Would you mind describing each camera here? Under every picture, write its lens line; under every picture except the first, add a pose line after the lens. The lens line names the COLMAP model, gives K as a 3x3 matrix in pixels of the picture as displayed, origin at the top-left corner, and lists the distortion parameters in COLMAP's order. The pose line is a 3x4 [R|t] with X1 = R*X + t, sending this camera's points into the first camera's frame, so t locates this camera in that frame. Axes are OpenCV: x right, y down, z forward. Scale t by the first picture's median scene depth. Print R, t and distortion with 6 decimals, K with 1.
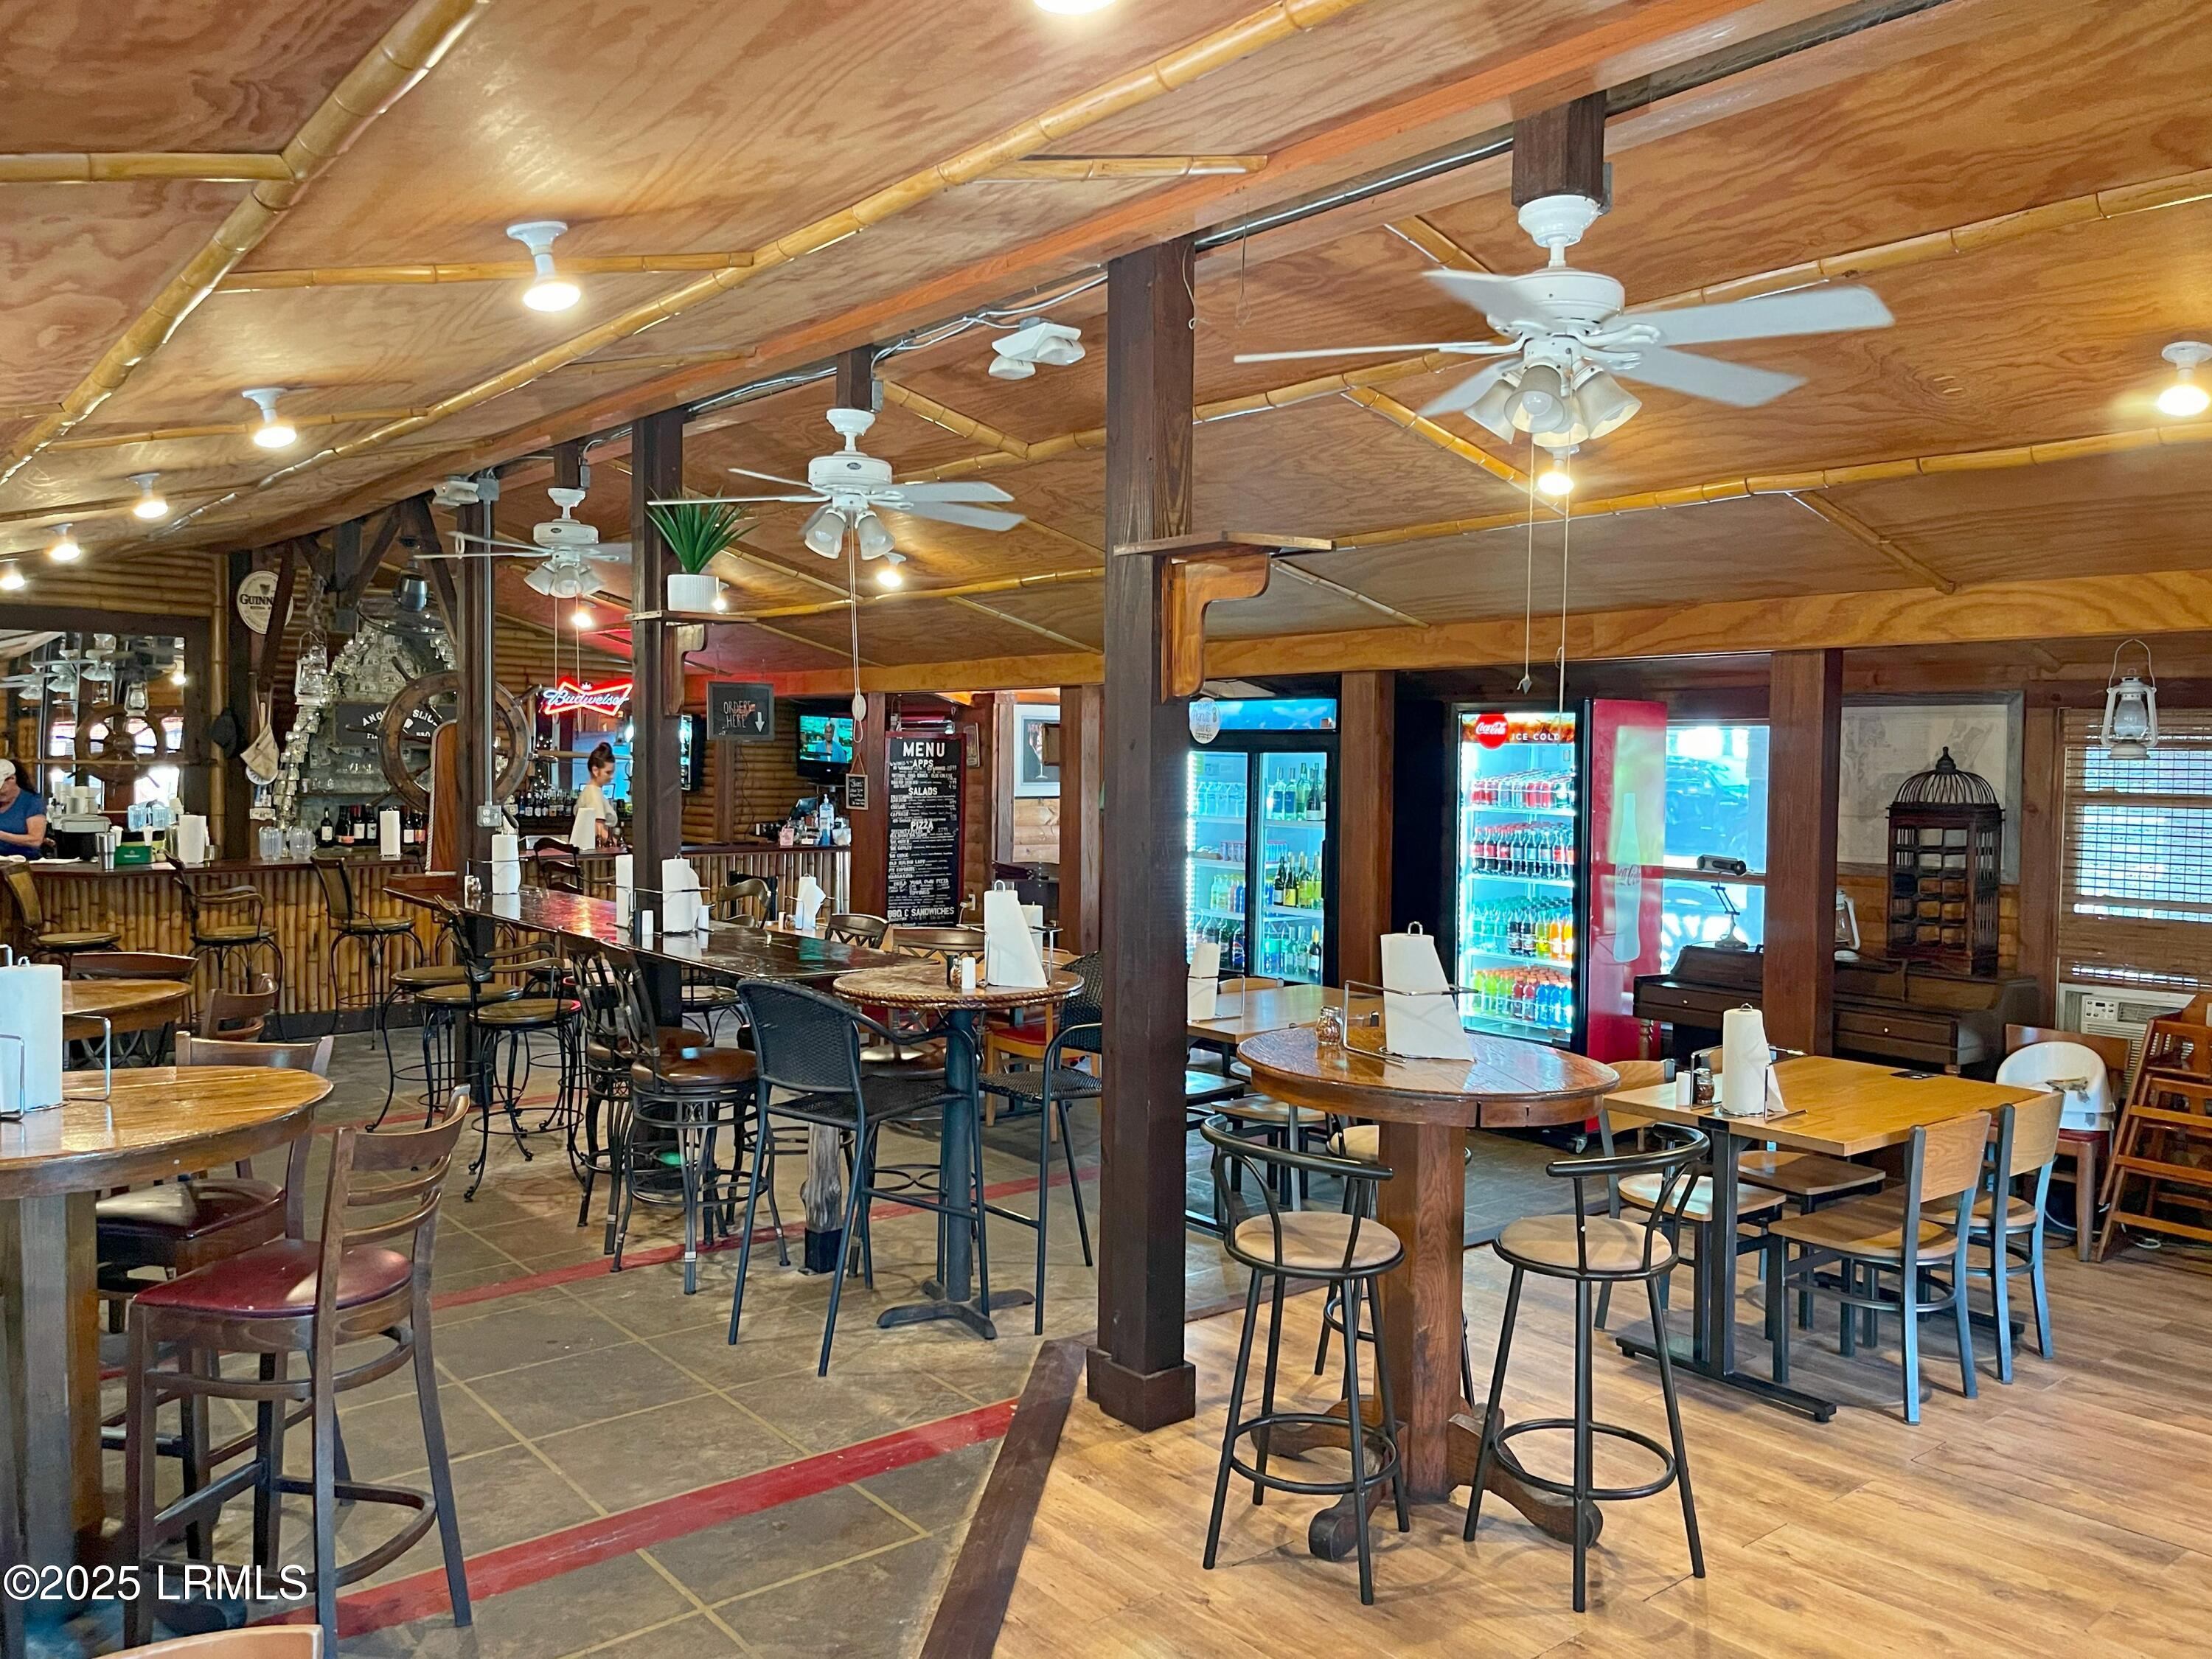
lens RADIAL K [[1692.7, 0, 1121.9], [0, 1692.7, 839.9], [0, 0, 1]] dist [0.091283, -0.126247]
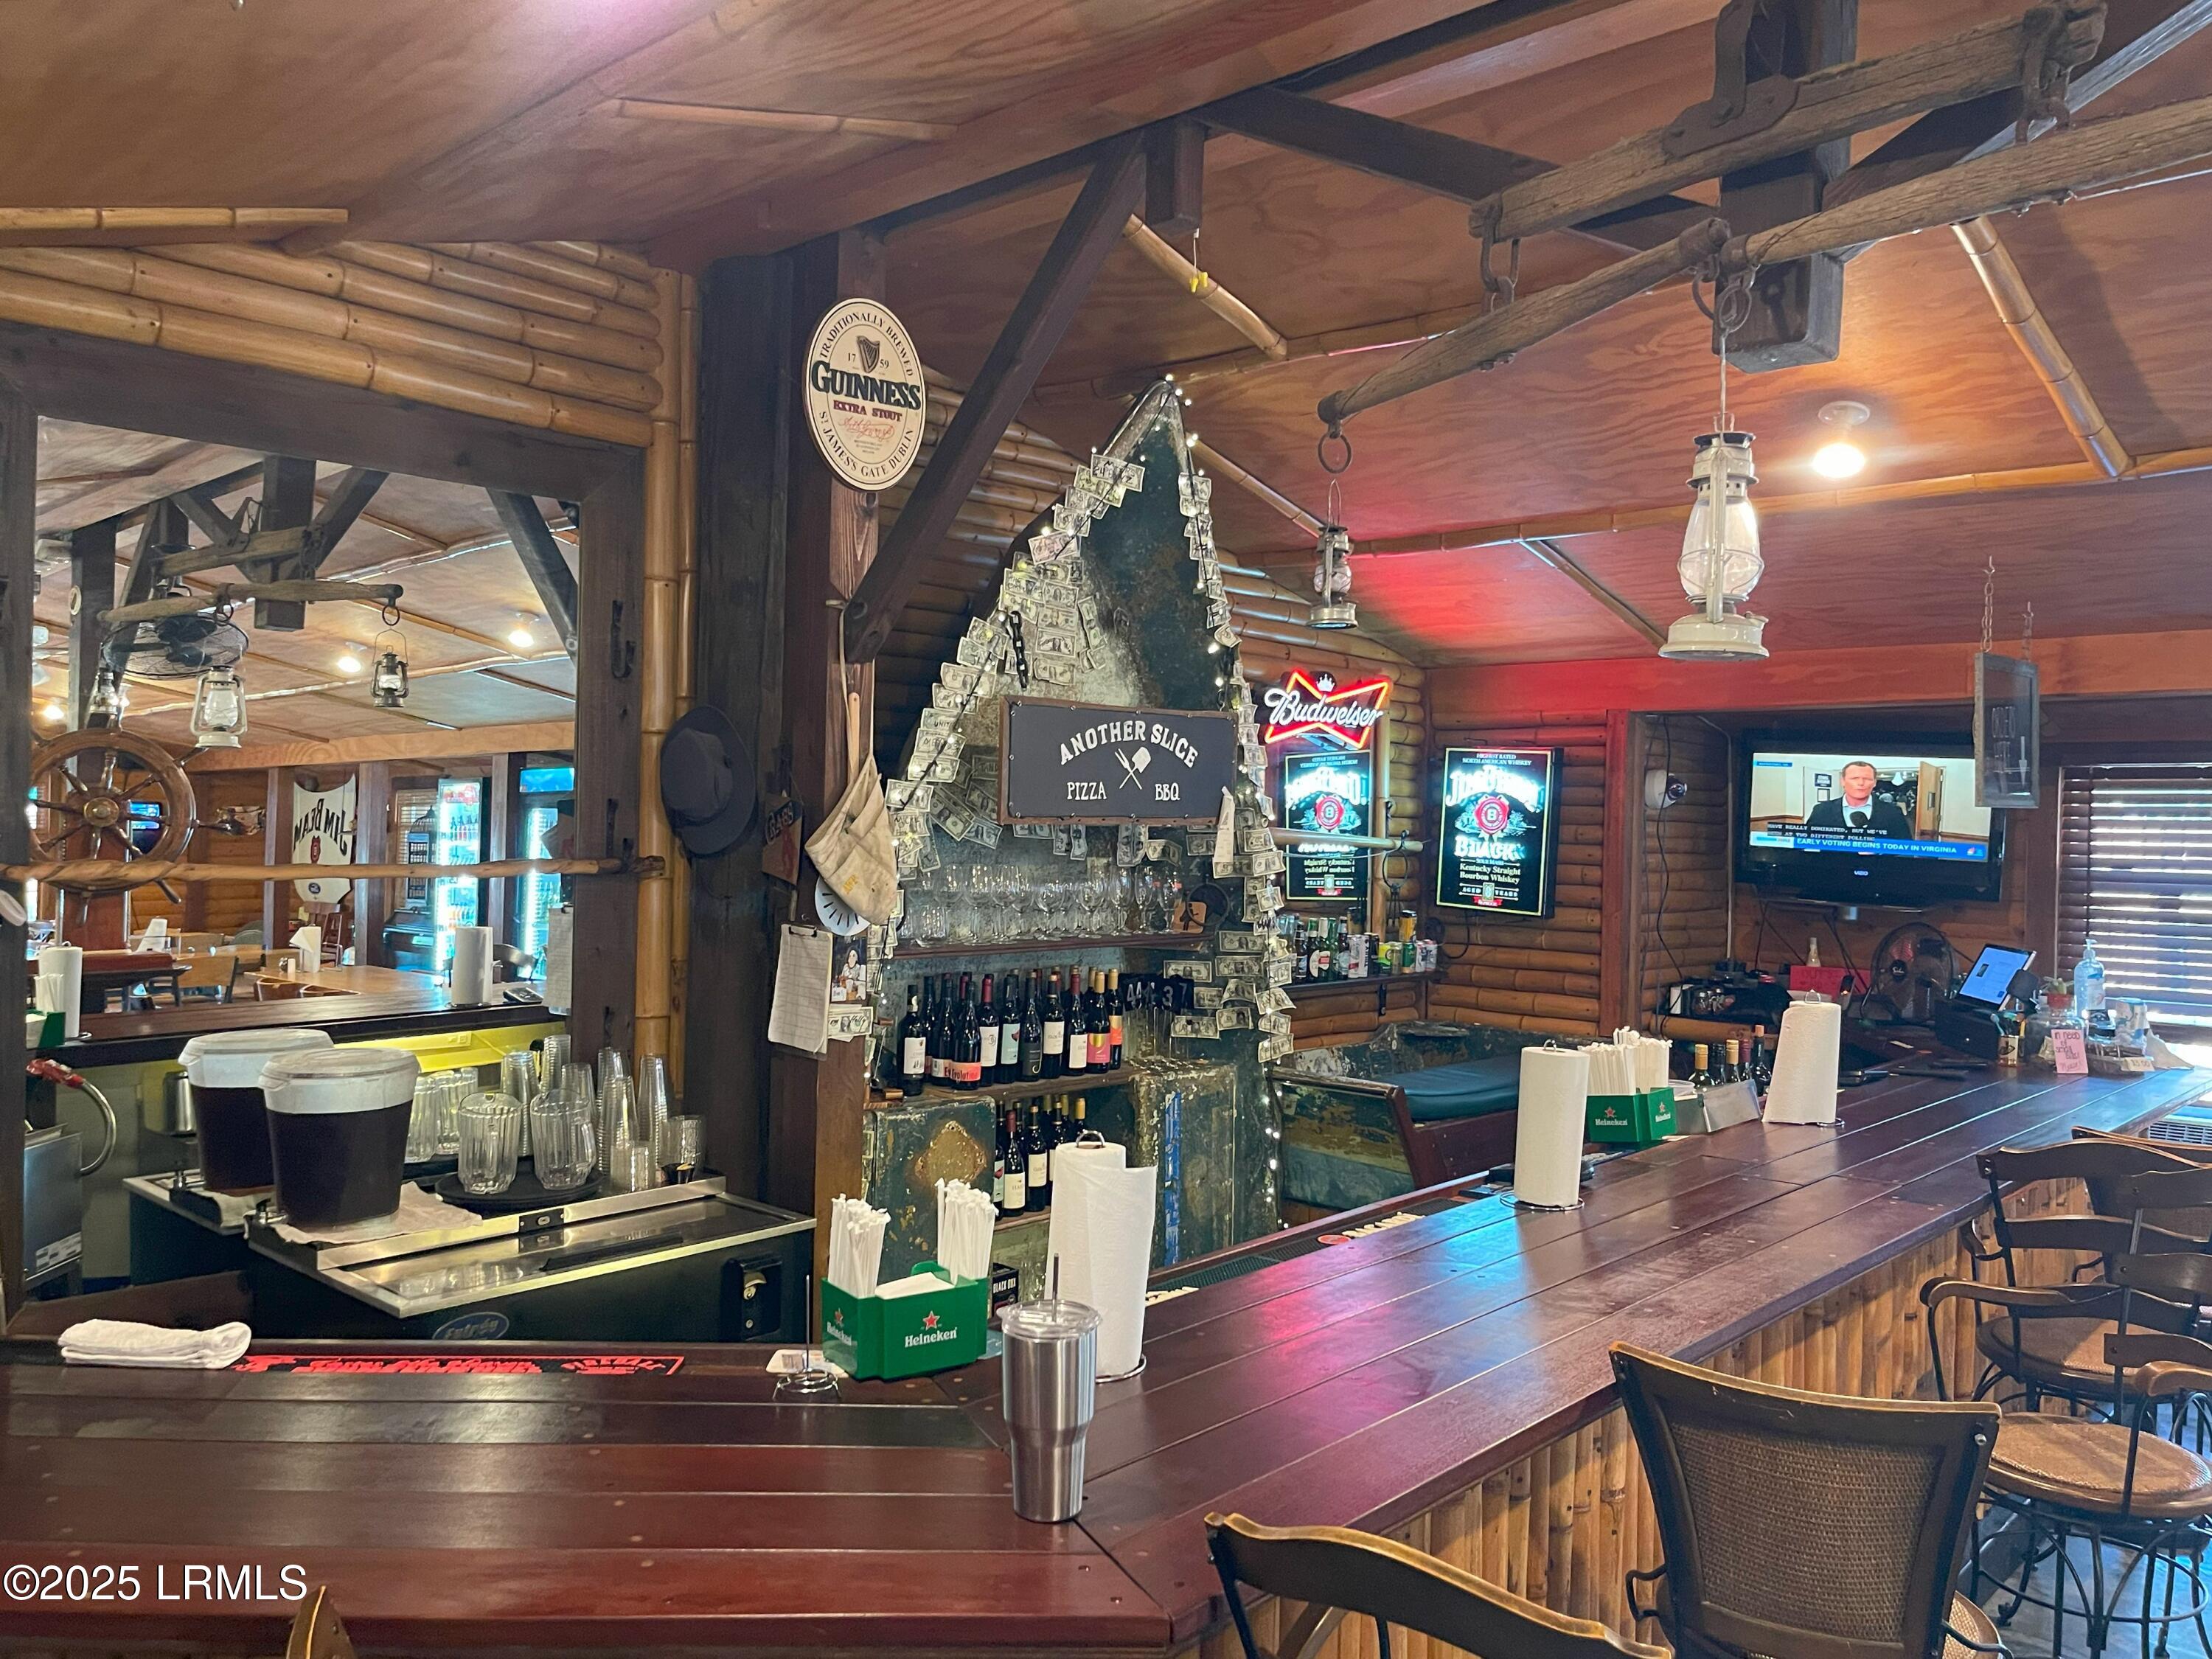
lens RADIAL K [[1692.7, 0, 1121.9], [0, 1692.7, 839.9], [0, 0, 1]] dist [0.091283, -0.126247]
pose [[0.991582, 0.003882, 0.129423, -0.488201], [0.000819, 0.999343, -0.036245, -0.038597], [-0.129478, 0.036046, 0.990927, 0.659680]]
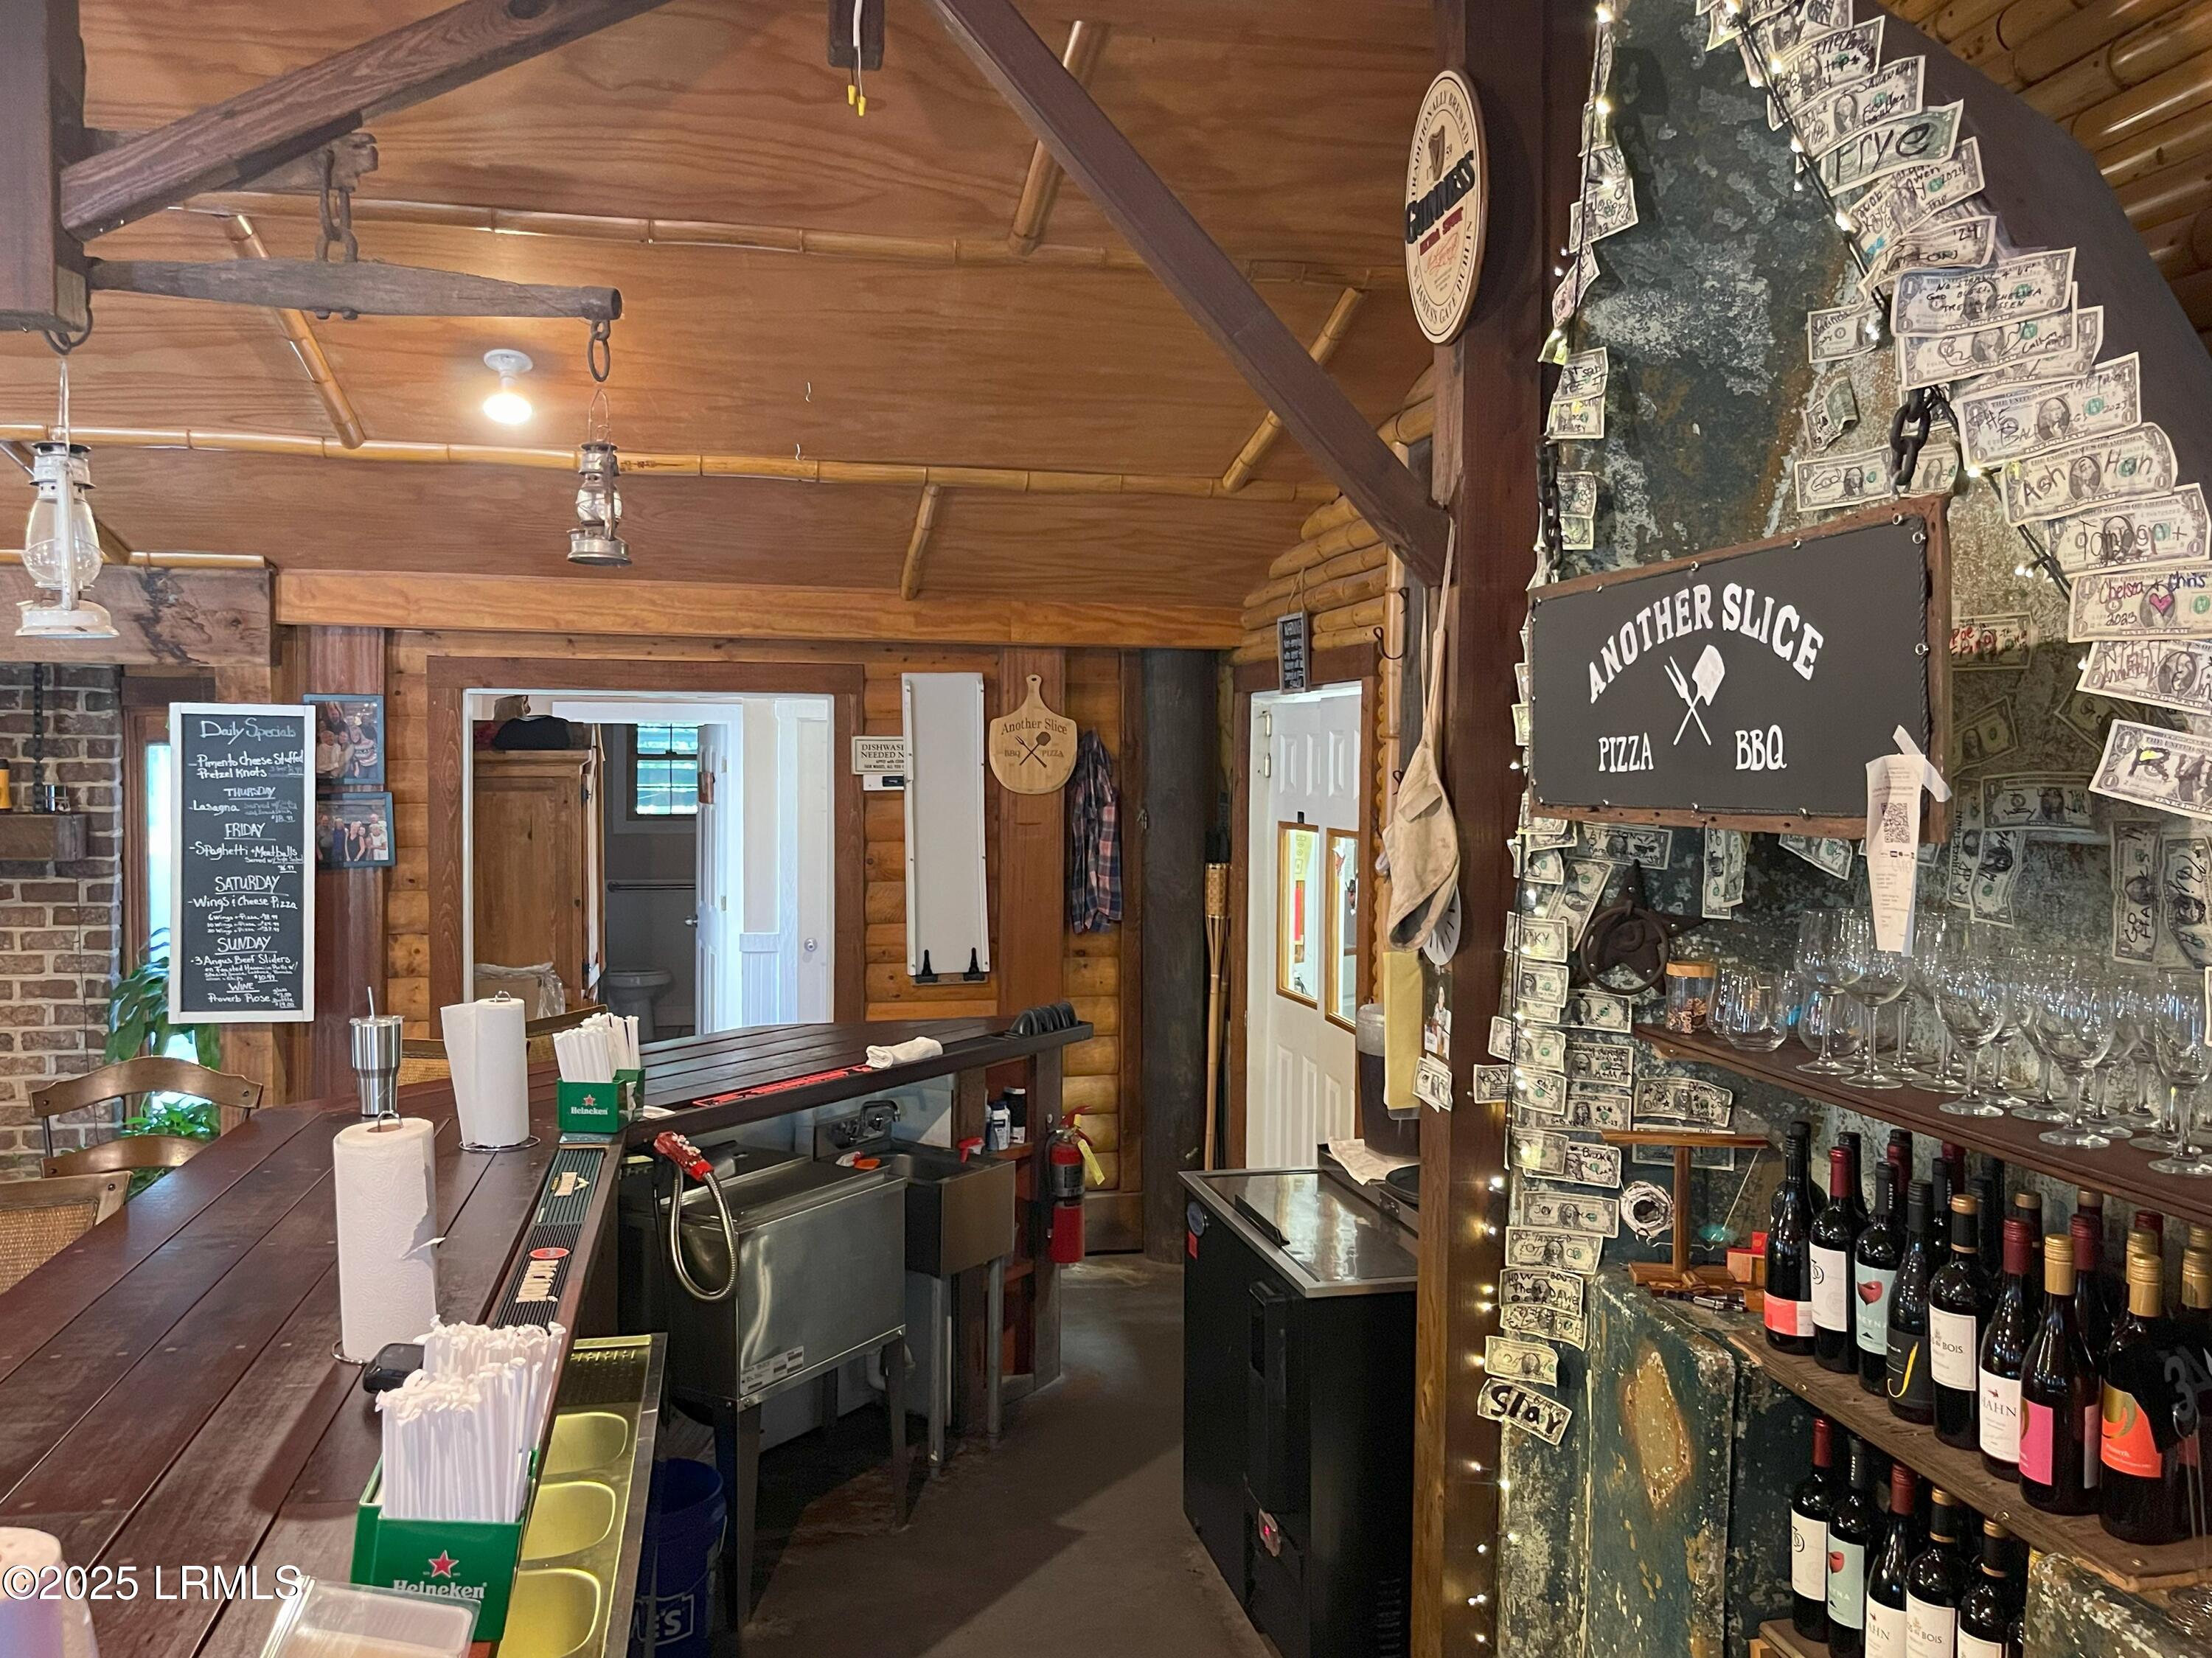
lens RADIAL K [[1745.0, 0, 1103.4], [0, 1745.0, 771.3], [0, 0, 1]] dist [0.030001, -0.000129]
pose [[-0.462801, -0.008278, -0.886424, -0.258181], [-0.058800, 0.998041, 0.021379, -0.061823], [0.884510, 0.062016, -0.462381, 1.067796]]
